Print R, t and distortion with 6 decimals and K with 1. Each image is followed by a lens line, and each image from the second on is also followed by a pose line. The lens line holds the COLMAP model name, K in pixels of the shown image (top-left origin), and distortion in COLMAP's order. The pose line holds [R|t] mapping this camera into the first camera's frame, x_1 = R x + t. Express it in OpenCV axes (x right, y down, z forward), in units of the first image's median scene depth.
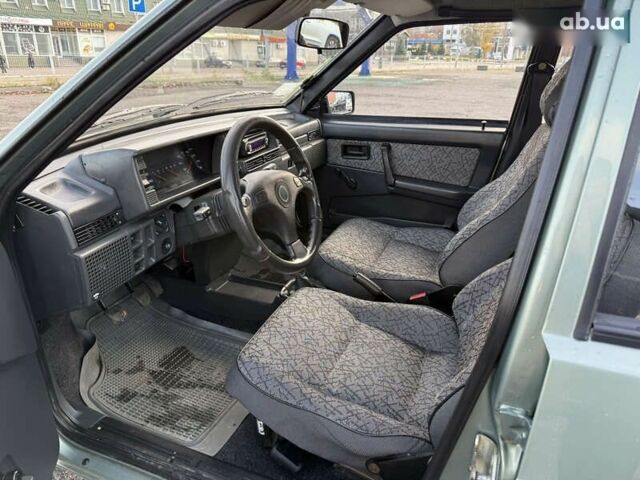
lens RADIAL K [[452.8, 0, 325.5], [0, 452.8, 238.6], [0, 0, 1]] dist [0.031232, -0.038431]
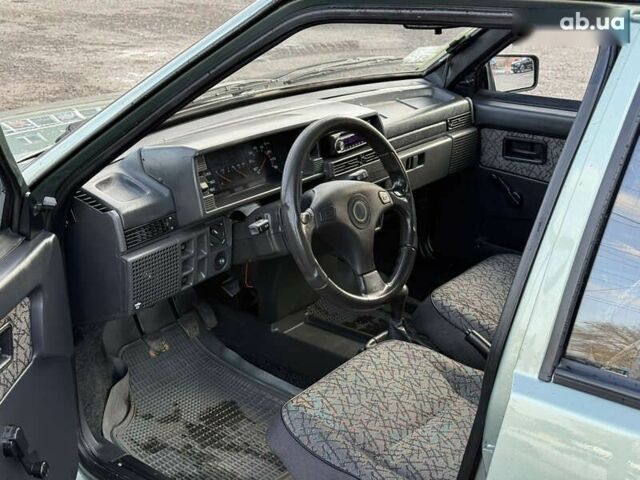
lens RADIAL K [[881.3, 0, 318.6], [0, 881.3, 240.4], [0, 0, 1]] dist [0.128942, 0.000000]
pose [[0.958394, 0.100848, -0.267041, 0.259846], [-0.112877, 0.993155, -0.030046, 0.007311], [0.262183, 0.058938, 0.963217, -0.531220]]
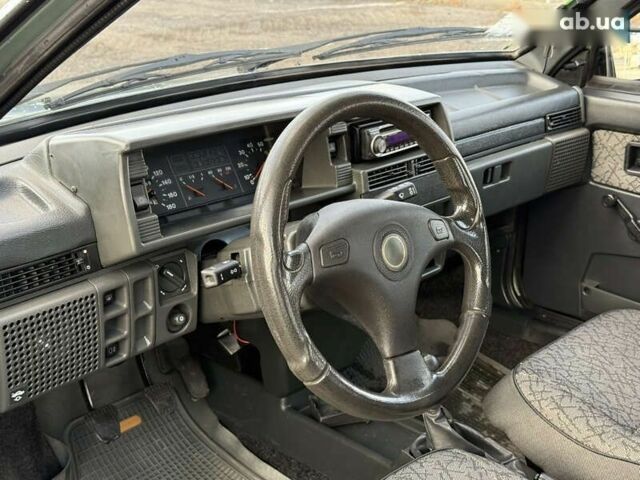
lens RADIAL K [[897.6, 0, 318.5], [0, 897.6, 238.8], [0, 0, 1]] dist [0.139790, 0.000000]
pose [[0.924764, 0.130027, -0.357638, 0.173403], [-0.151711, 0.987870, -0.033125, -0.068697], [0.348992, 0.084890, 0.933273, 0.069543]]
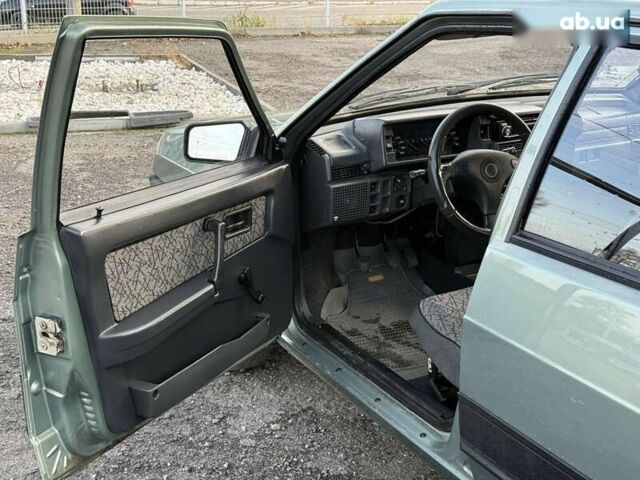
lens RADIAL K [[858.8, 0, 318.3], [0, 858.8, 240.5], [0, 0, 1]] dist [0.108533, 0.000000]
pose [[0.772094, 0.186611, -0.607493, 0.924101], [-0.235837, 0.971792, -0.001221, 0.178346], [0.590129, 0.144212, 0.794324, -0.967004]]
